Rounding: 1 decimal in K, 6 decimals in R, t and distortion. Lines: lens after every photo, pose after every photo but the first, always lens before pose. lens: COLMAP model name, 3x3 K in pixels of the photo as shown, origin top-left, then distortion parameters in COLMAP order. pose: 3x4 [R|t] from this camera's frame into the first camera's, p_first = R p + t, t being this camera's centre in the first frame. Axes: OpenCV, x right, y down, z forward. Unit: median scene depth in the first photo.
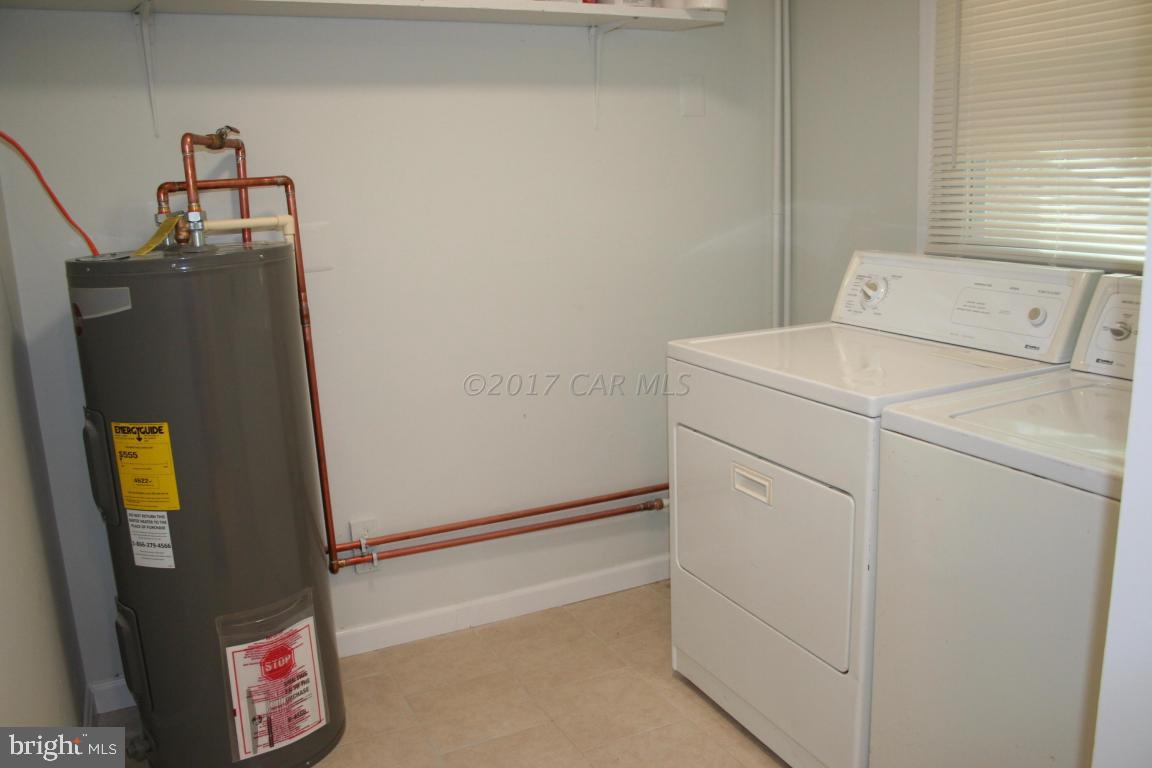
lens RADIAL K [[955.9, 0, 576.0], [0, 955.9, 384.0], [0, 0, 1]] dist [-0.153180, 0.126806]
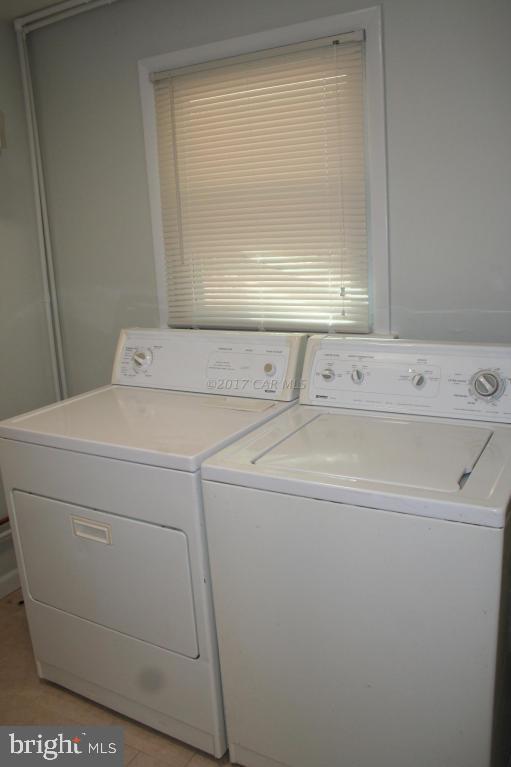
lens RADIAL K [[636.4, 0, 255.5], [0, 636.4, 383.5], [0, 0, 1]] dist [-0.153180, 0.126806]
pose [[0.822401, -0.139976, 0.551419, -0.061586], [0.143310, 0.988974, 0.037311, -0.081723], [-0.550562, 0.048339, 0.833394, 0.169324]]
